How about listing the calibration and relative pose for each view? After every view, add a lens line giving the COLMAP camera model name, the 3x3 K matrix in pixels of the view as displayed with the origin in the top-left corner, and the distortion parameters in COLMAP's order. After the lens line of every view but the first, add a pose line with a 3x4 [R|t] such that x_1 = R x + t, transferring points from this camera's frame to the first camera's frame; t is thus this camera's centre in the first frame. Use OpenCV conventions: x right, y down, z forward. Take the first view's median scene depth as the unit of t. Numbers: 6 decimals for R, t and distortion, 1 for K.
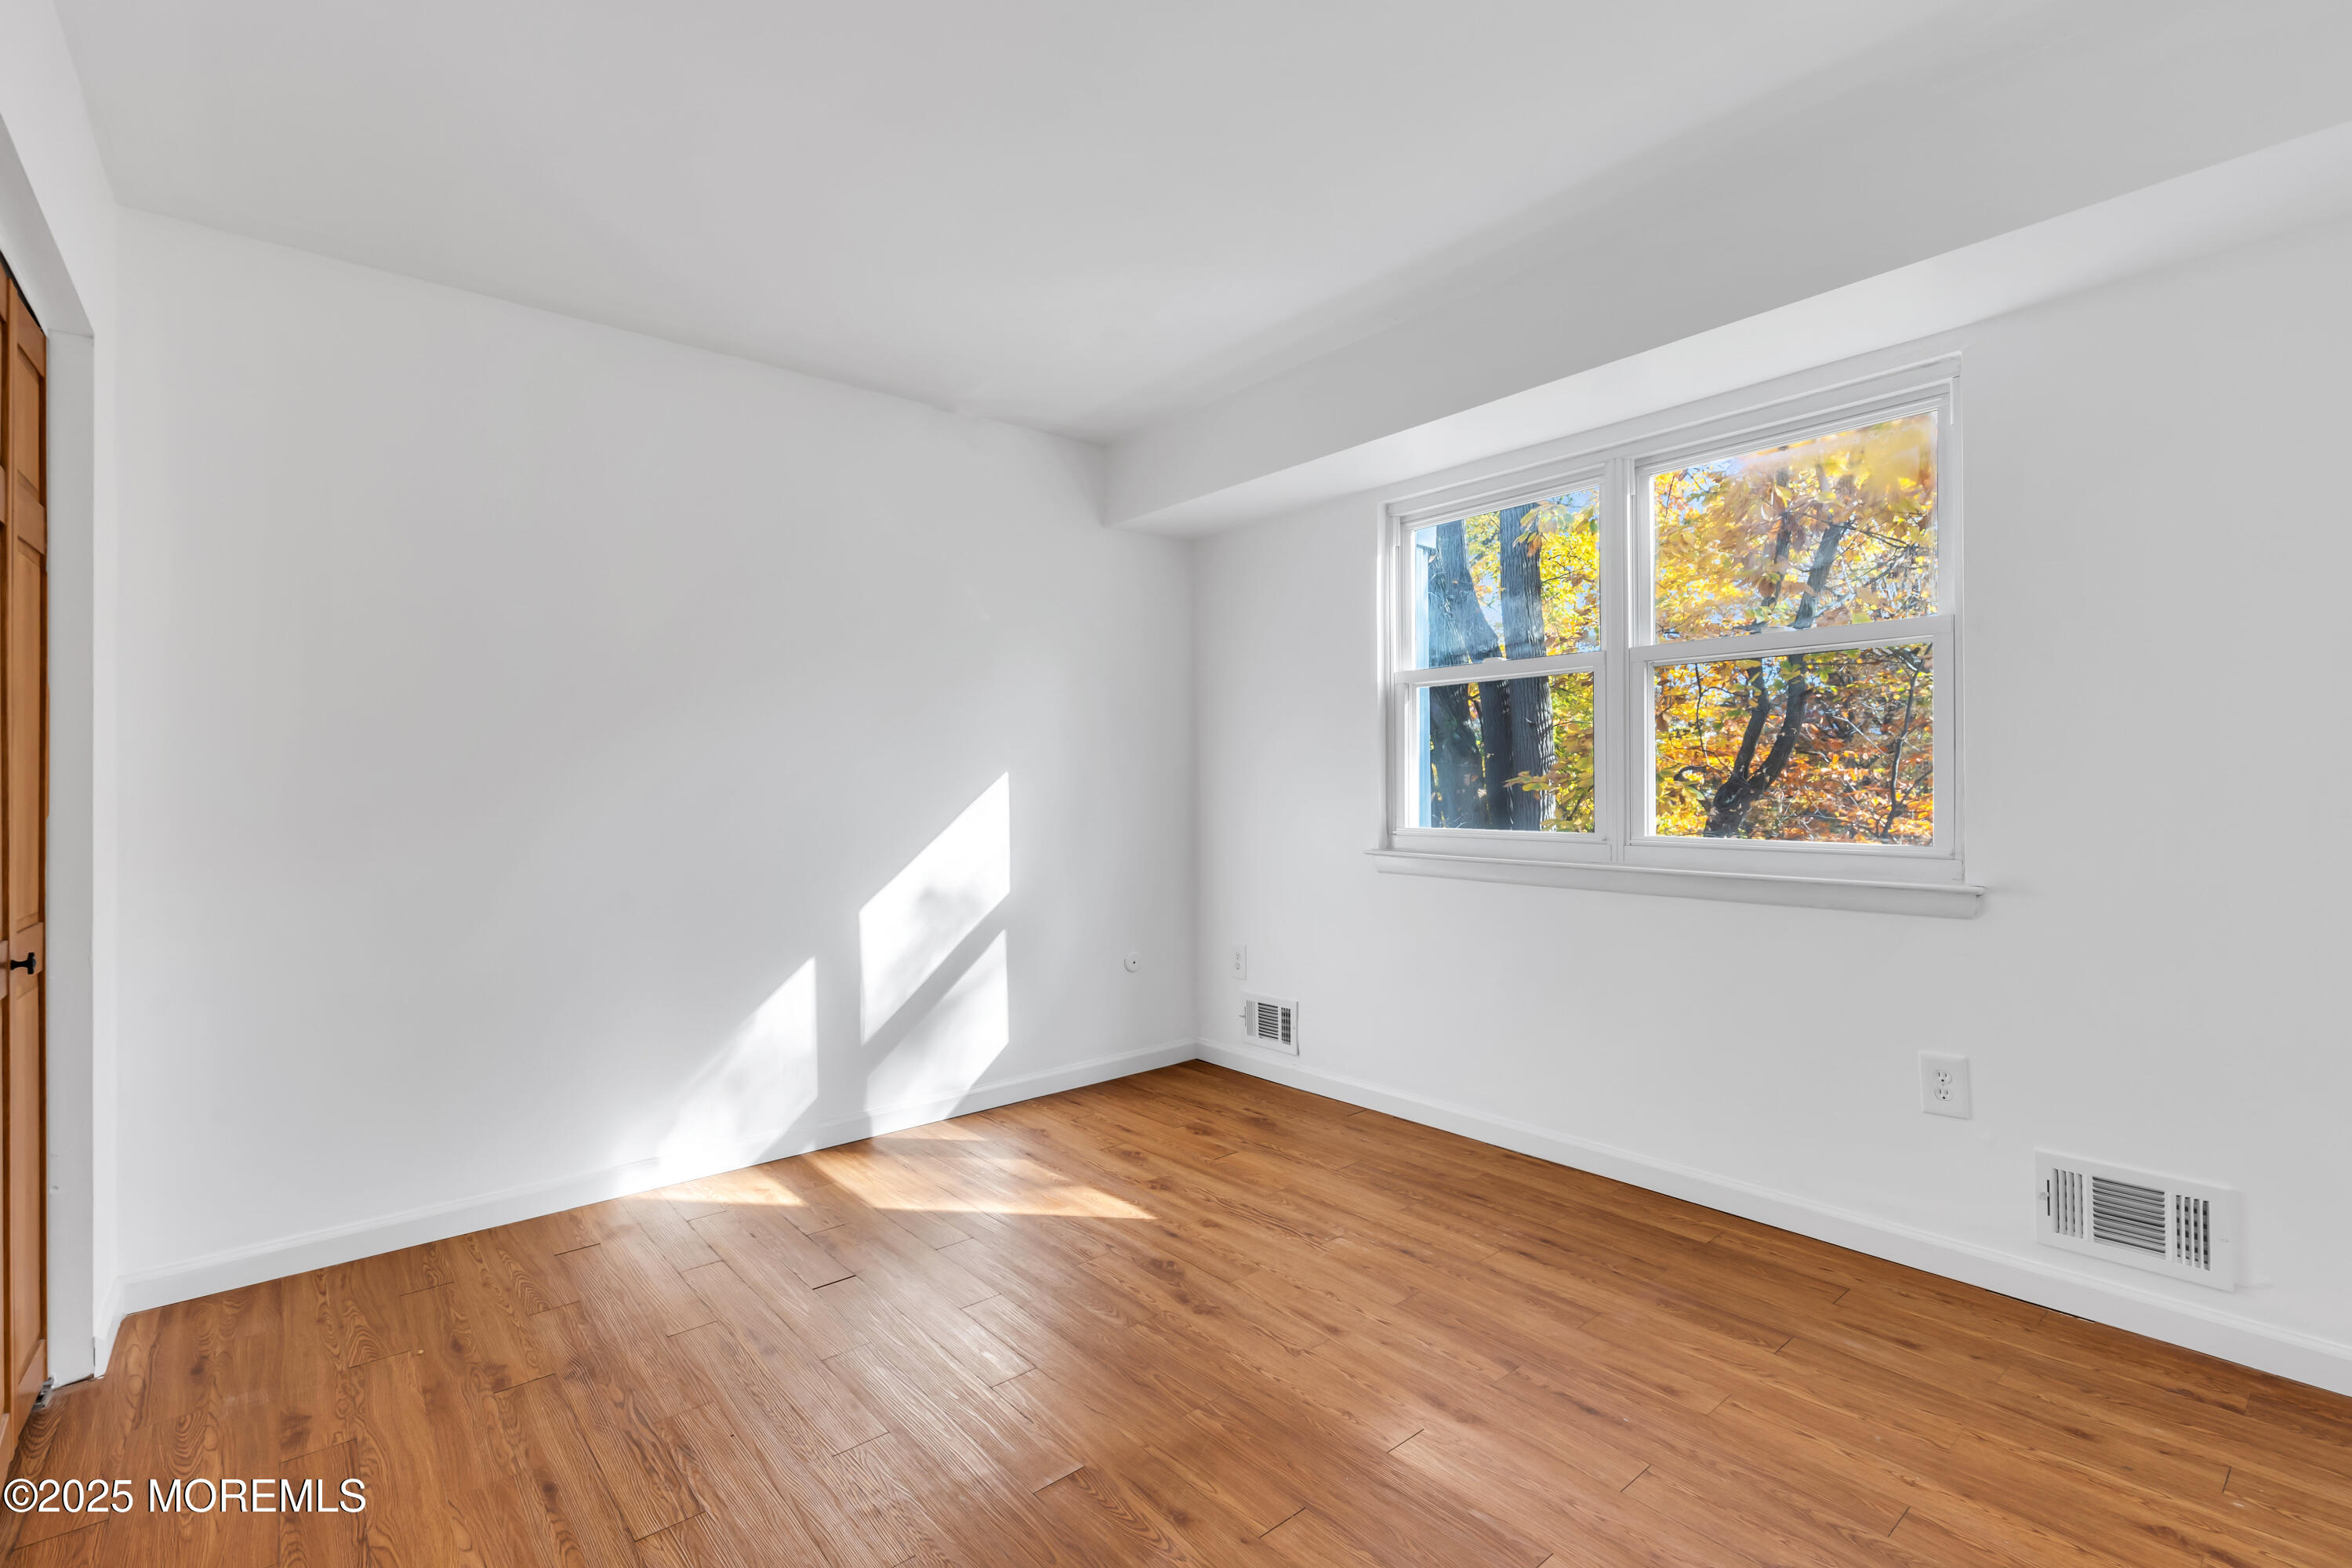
lens RADIAL K [[1059.7, 0, 1176.5], [0, 1059.7, 769.2], [0, 0, 1]] dist [0.002248, -0.000164]
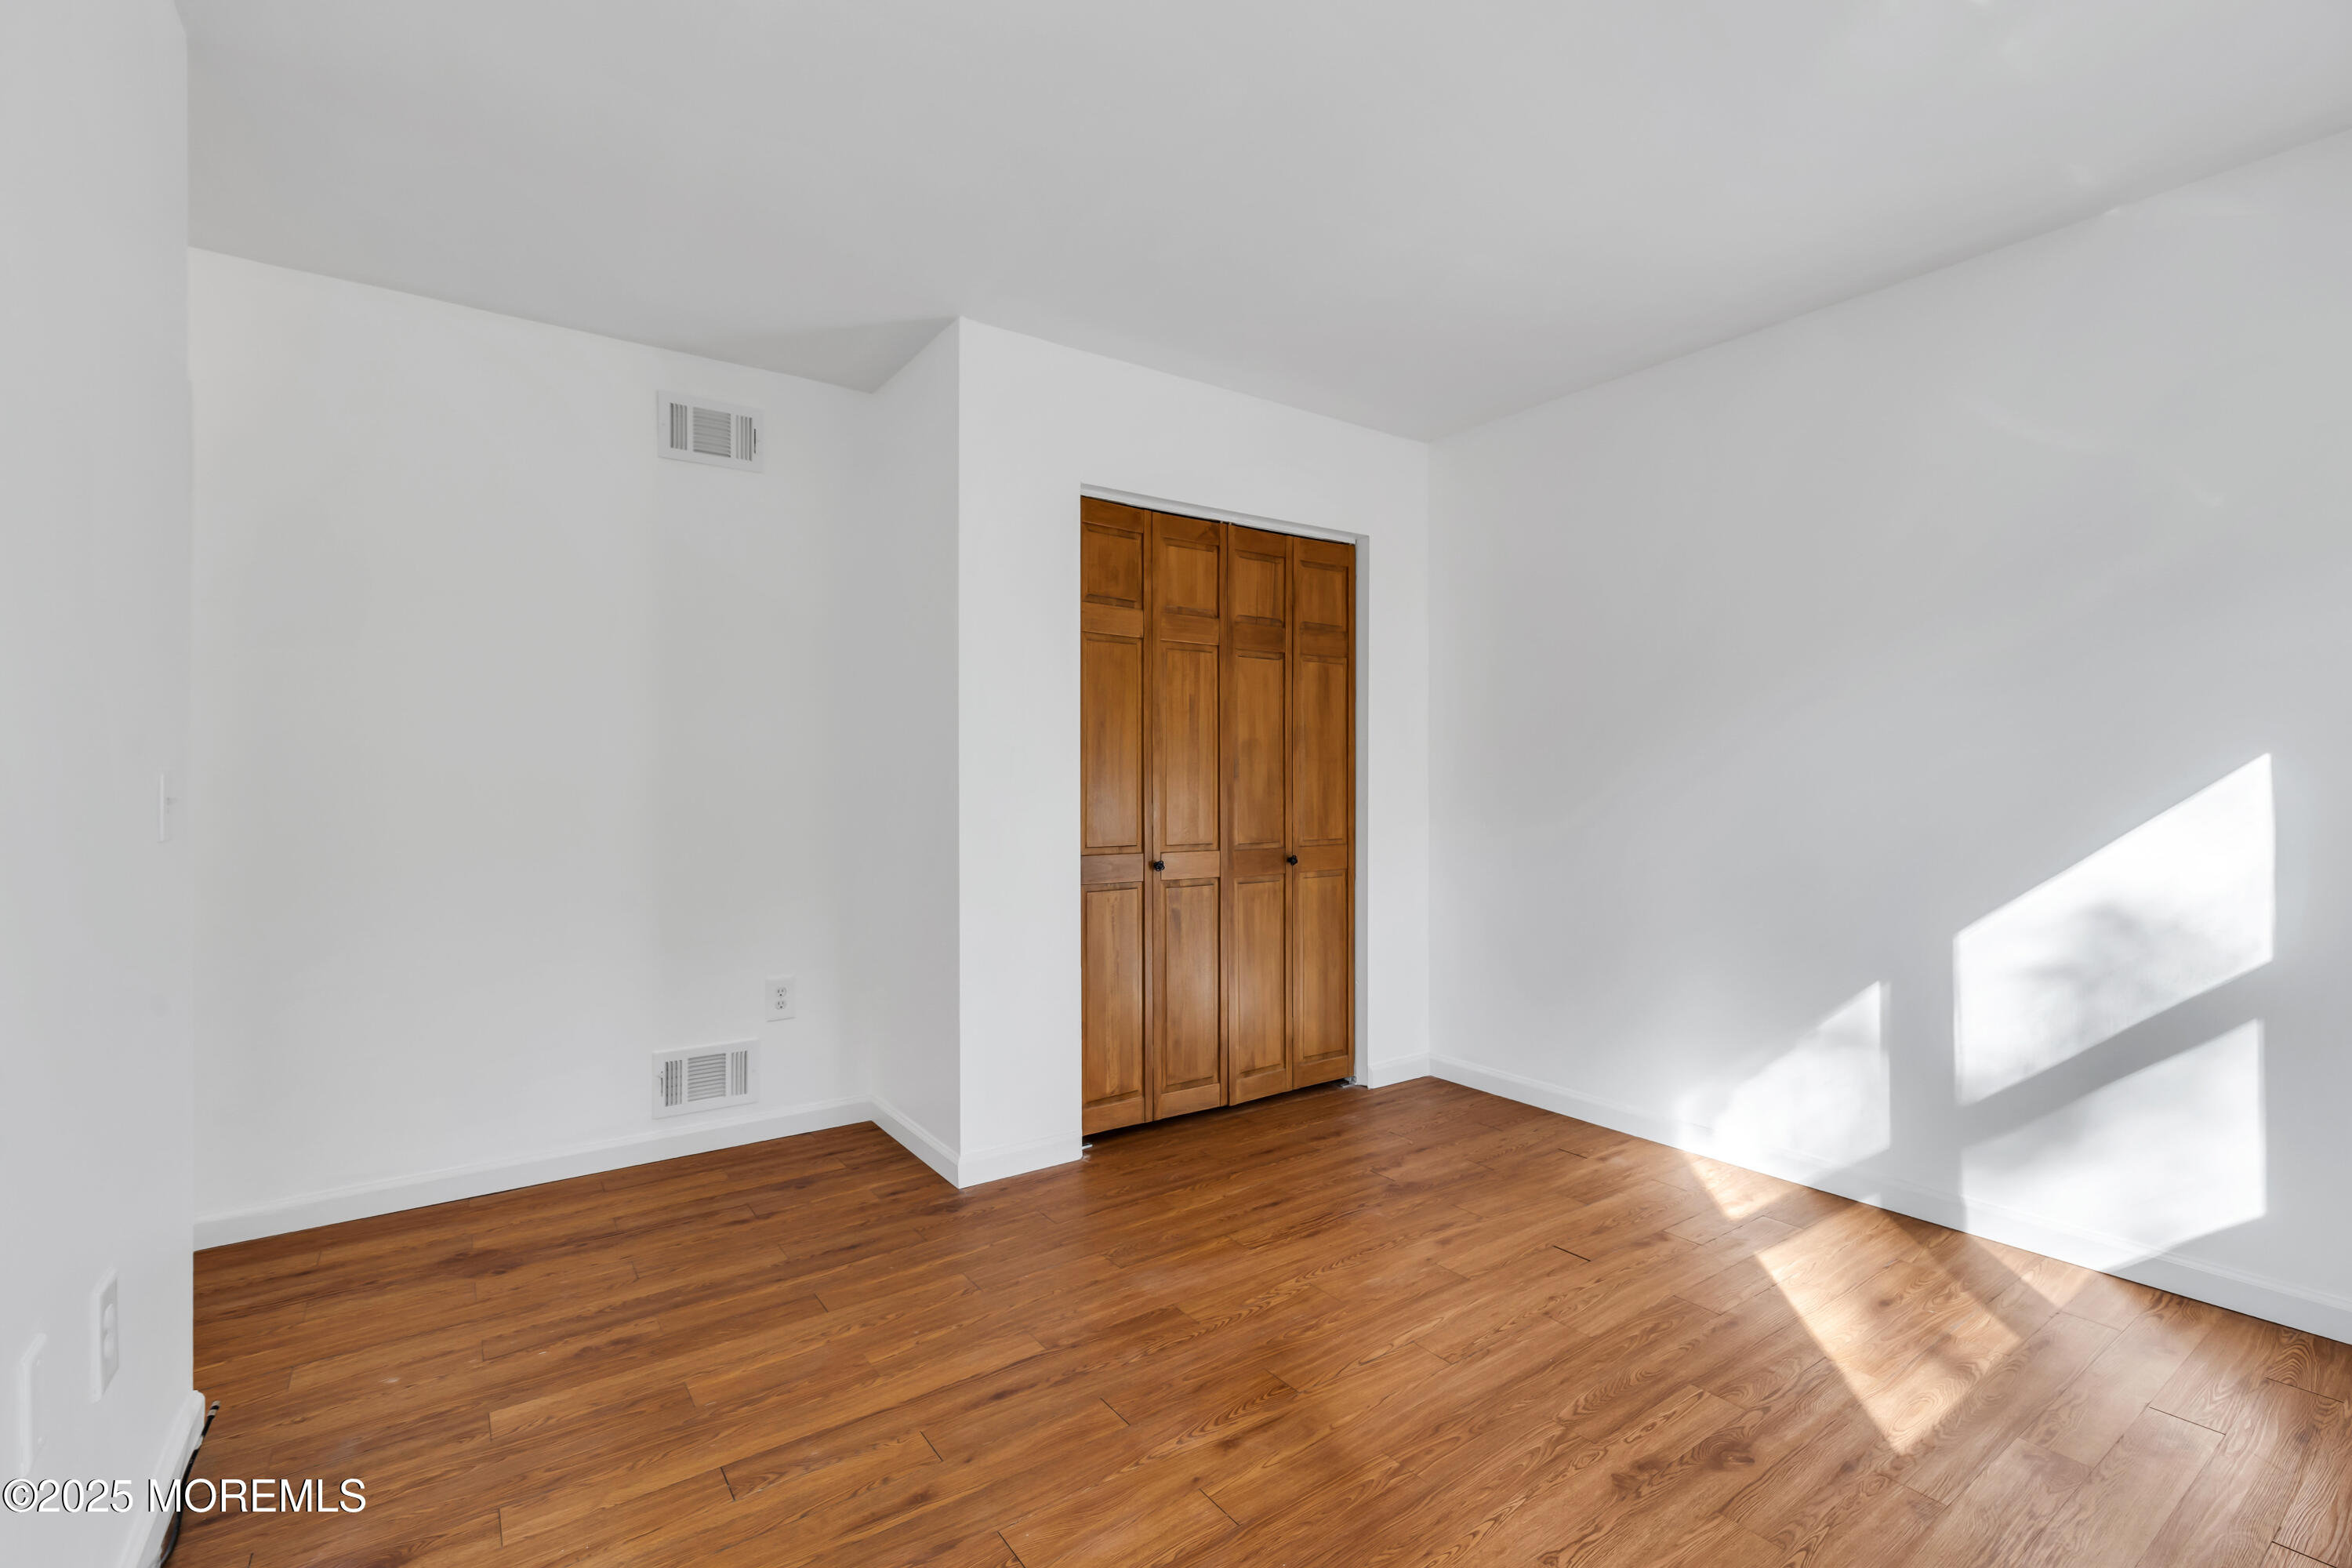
lens RADIAL K [[1059.7, 0, 1176.5], [0, 1059.7, 769.2], [0, 0, 1]] dist [0.002248, -0.000164]
pose [[-0.082227, 0.004270, -0.996604, 0.643586], [0.017017, 0.999851, 0.002880, -0.001463], [0.996468, -0.016722, -0.082288, 0.608083]]
